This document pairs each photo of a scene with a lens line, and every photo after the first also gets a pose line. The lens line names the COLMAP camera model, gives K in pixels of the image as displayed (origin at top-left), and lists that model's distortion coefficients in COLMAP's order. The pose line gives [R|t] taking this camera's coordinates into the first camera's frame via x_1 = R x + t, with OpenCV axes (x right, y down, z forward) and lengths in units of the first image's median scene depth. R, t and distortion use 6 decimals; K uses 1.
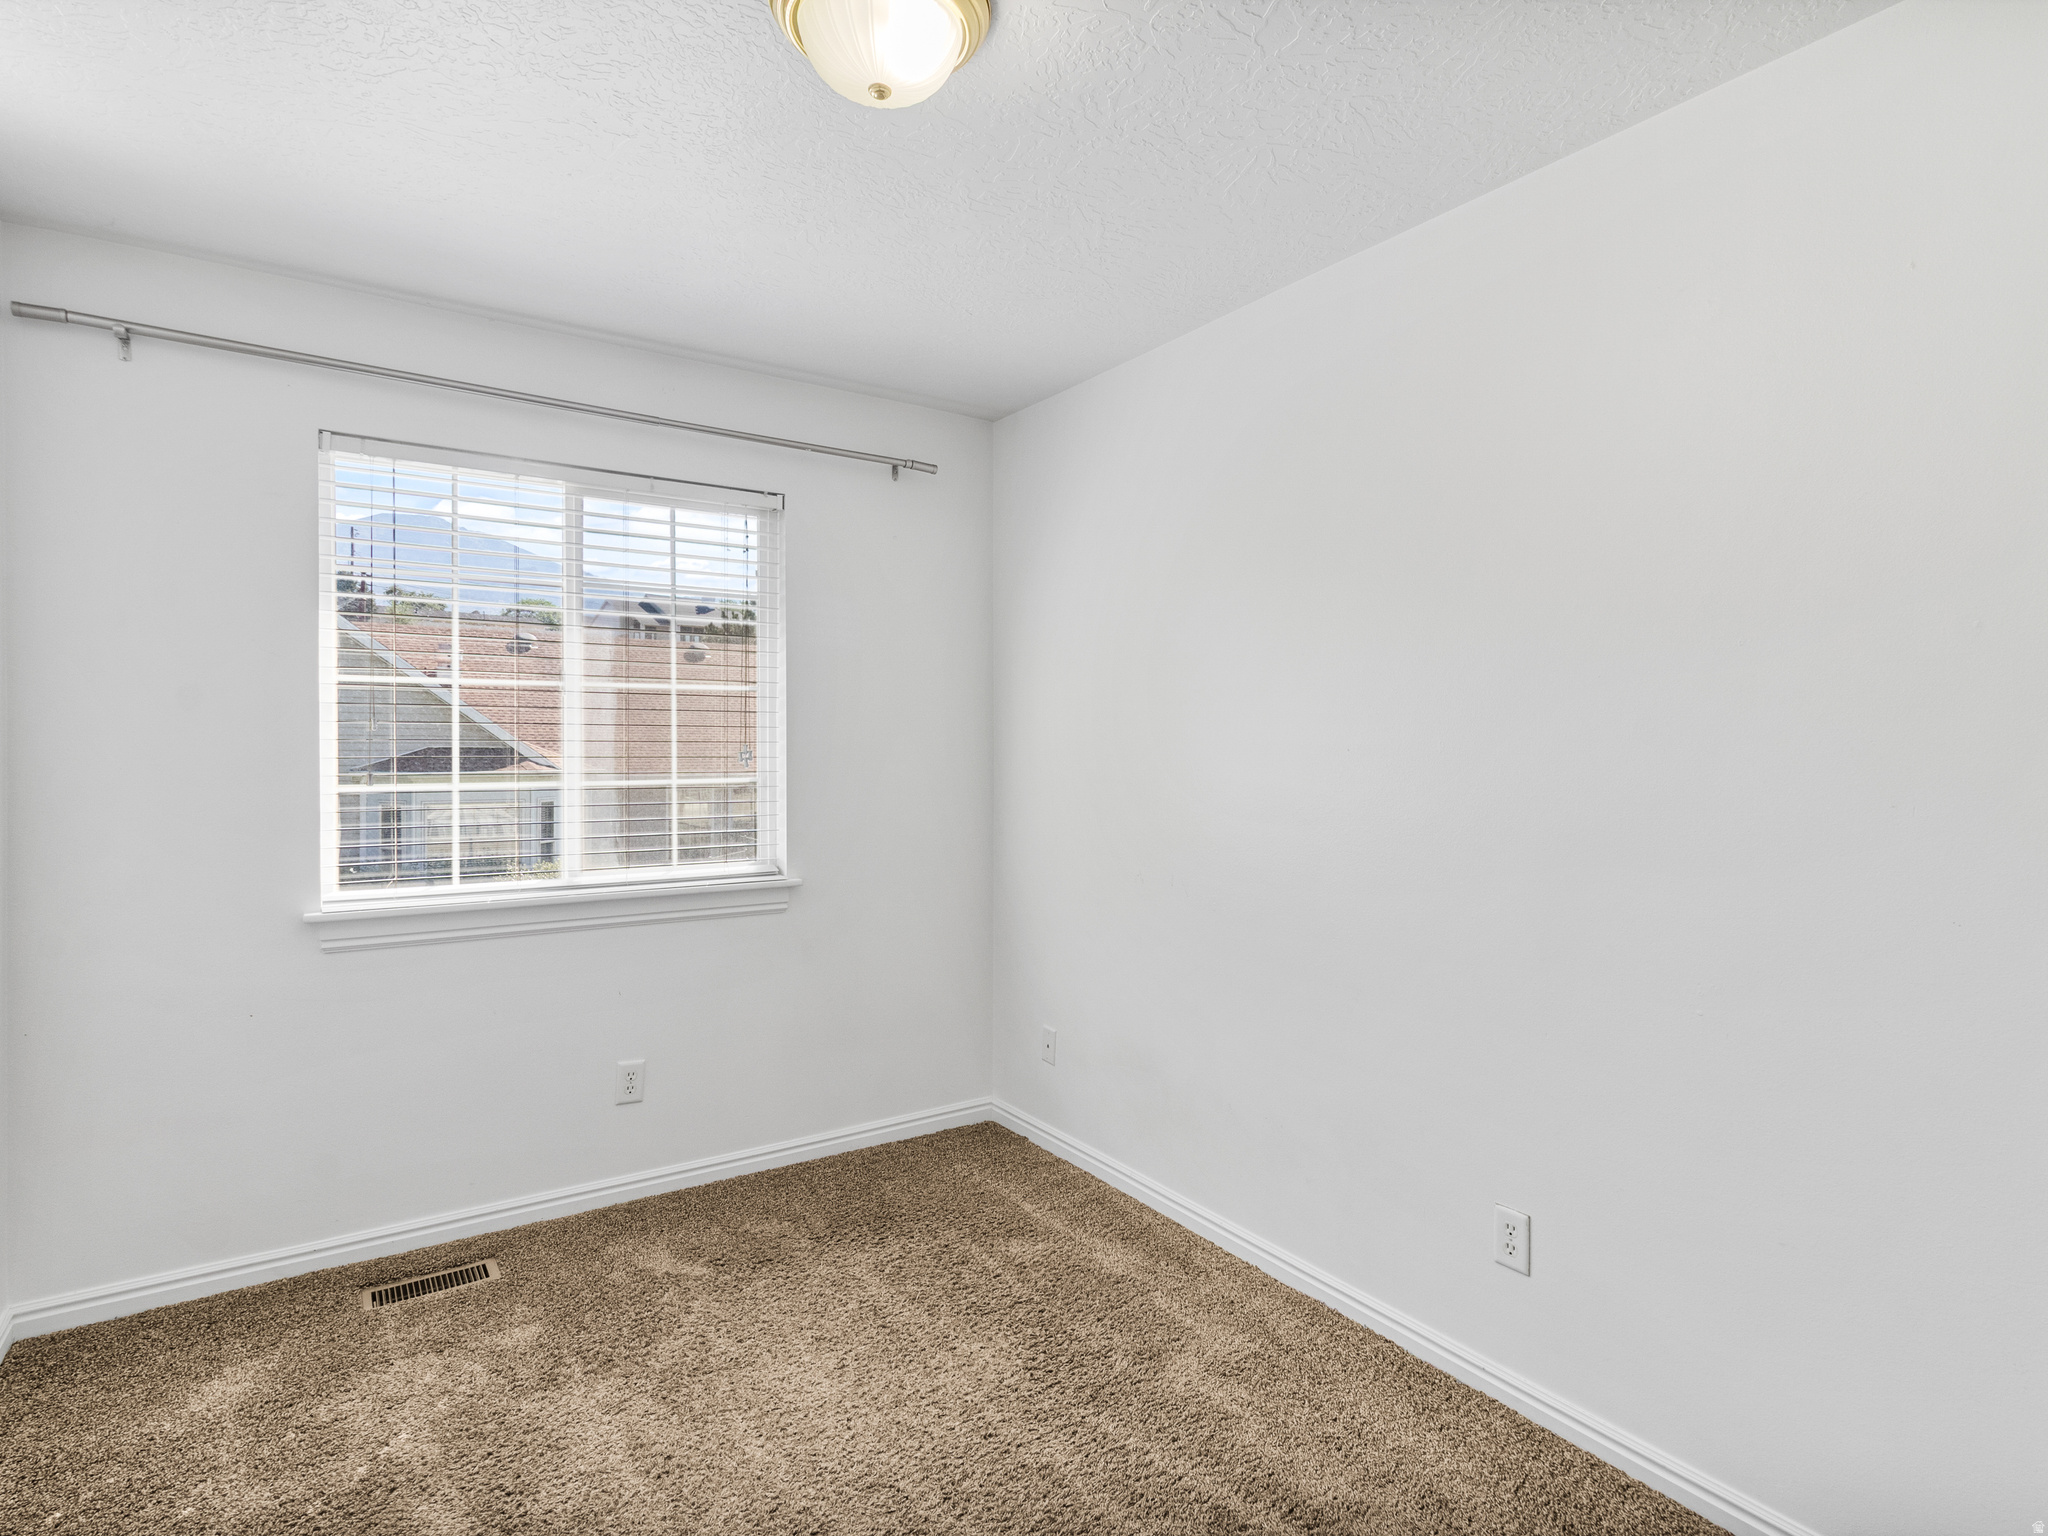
lens RADIAL K [[1096.0, 0, 1022.3], [0, 1096.0, 765.5], [0, 0, 1]] dist [0.001387, 0.001389]
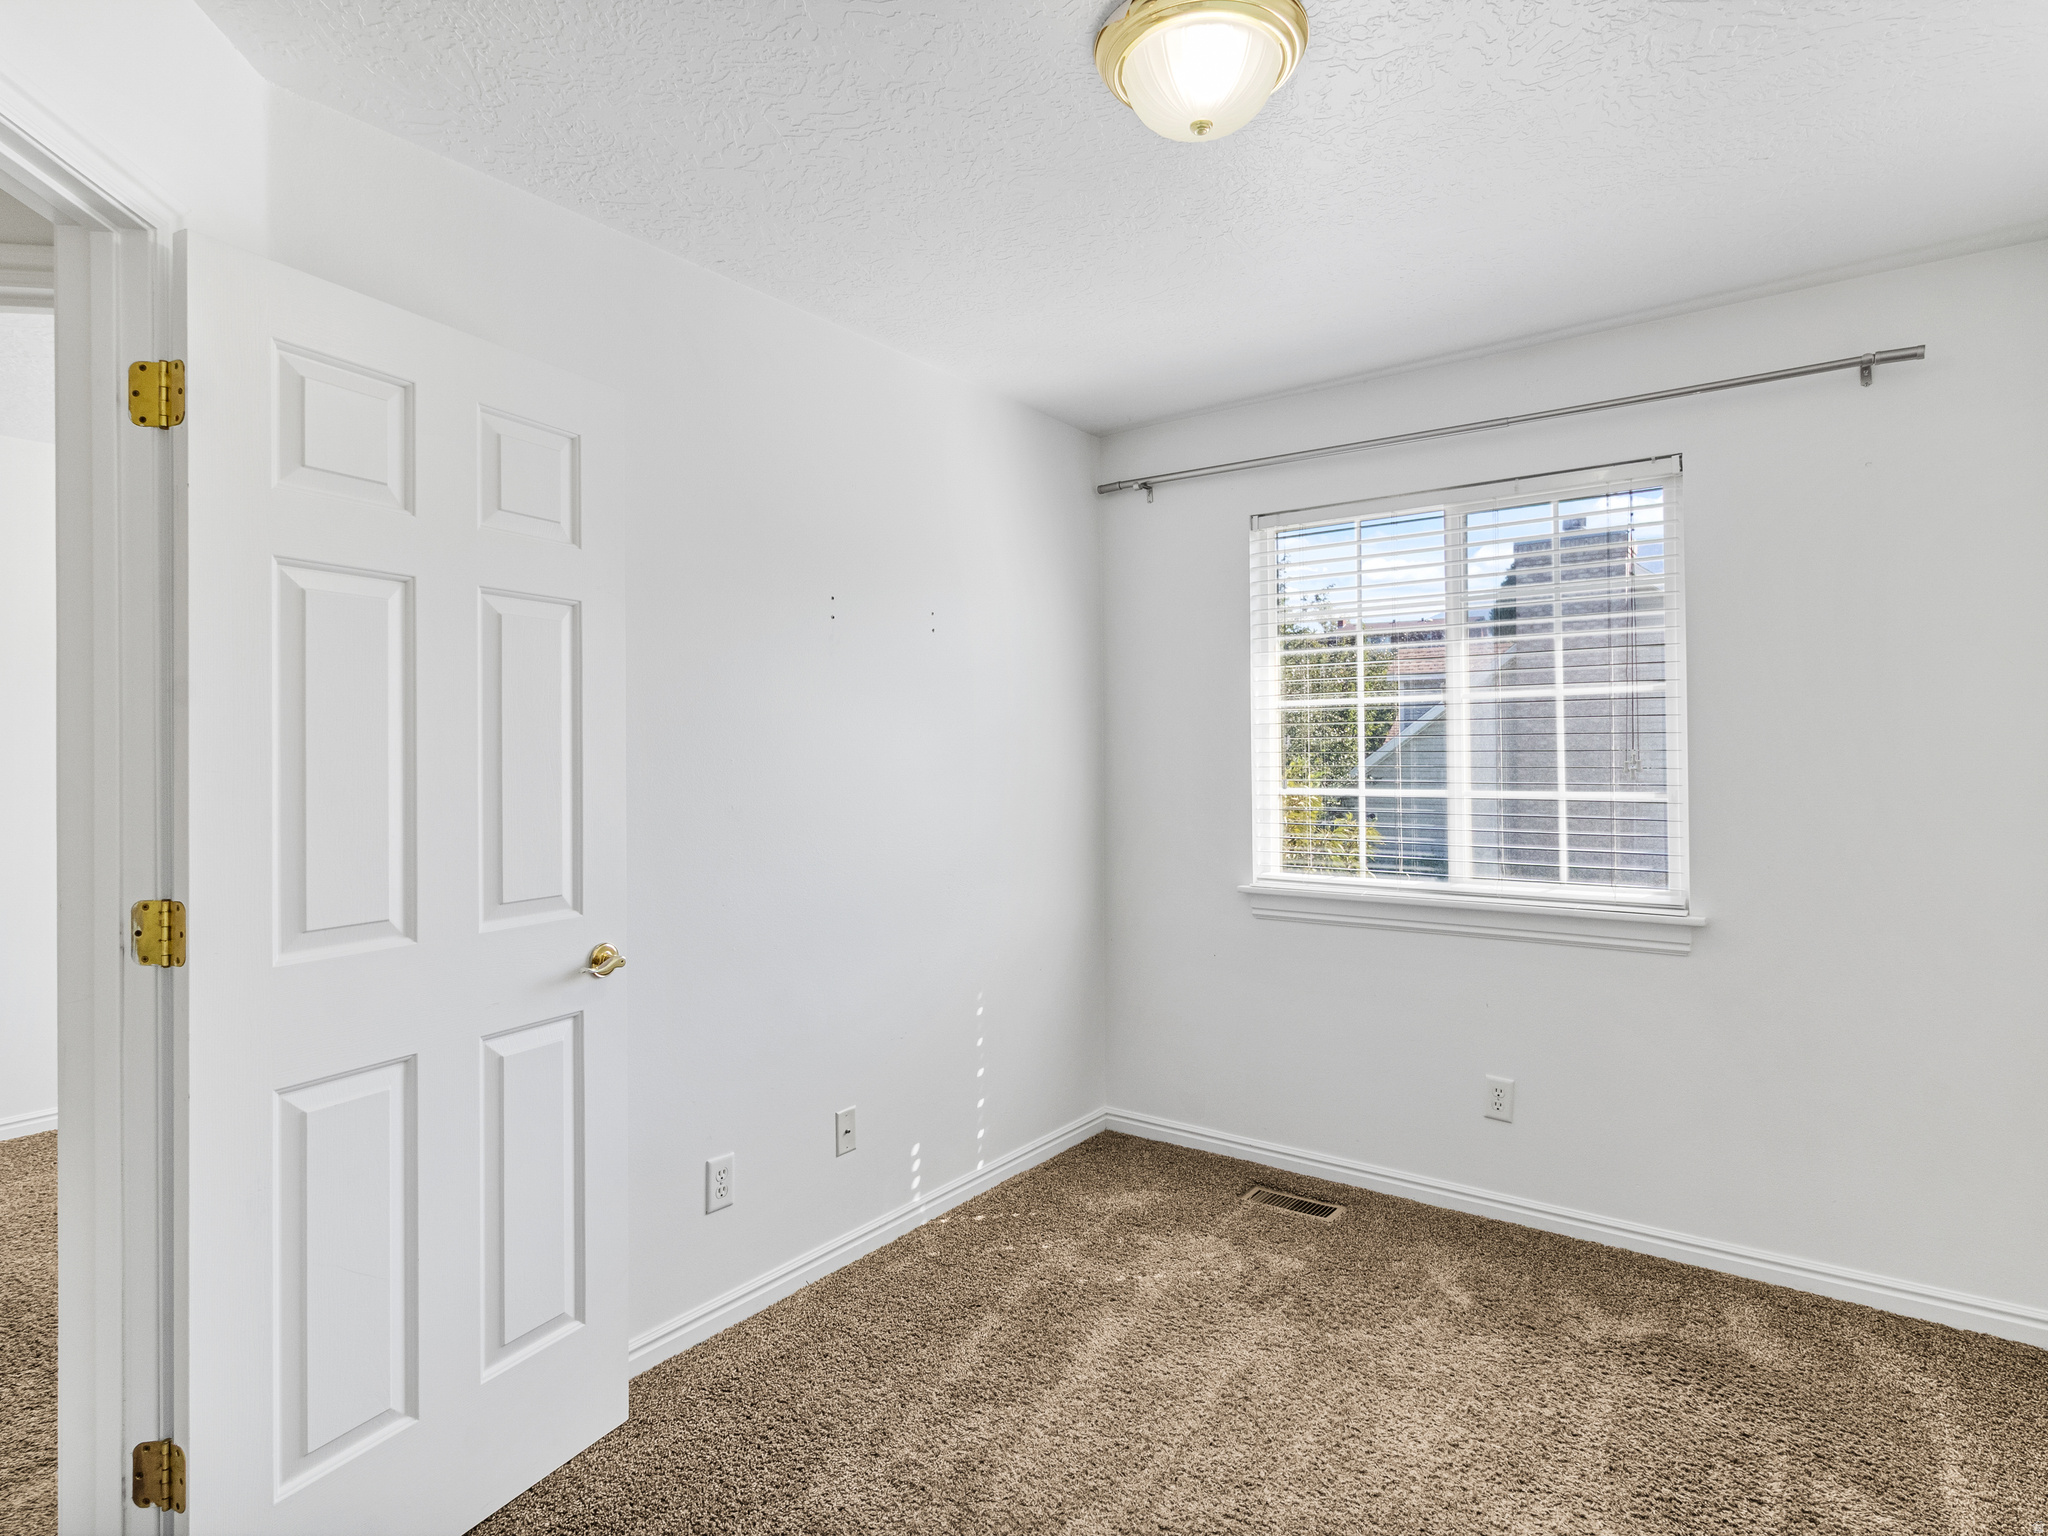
lens RADIAL K [[1096.0, 0, 1038.0], [0, 1096.0, 761.6], [0, 0, 1]] dist [0.001387, 0.001389]
pose [[0.333165, -0.001761, -0.942867, 0.431020], [-0.012424, 0.999903, -0.006258, -0.001453], [0.942787, 0.013799, 0.333111, 0.280067]]
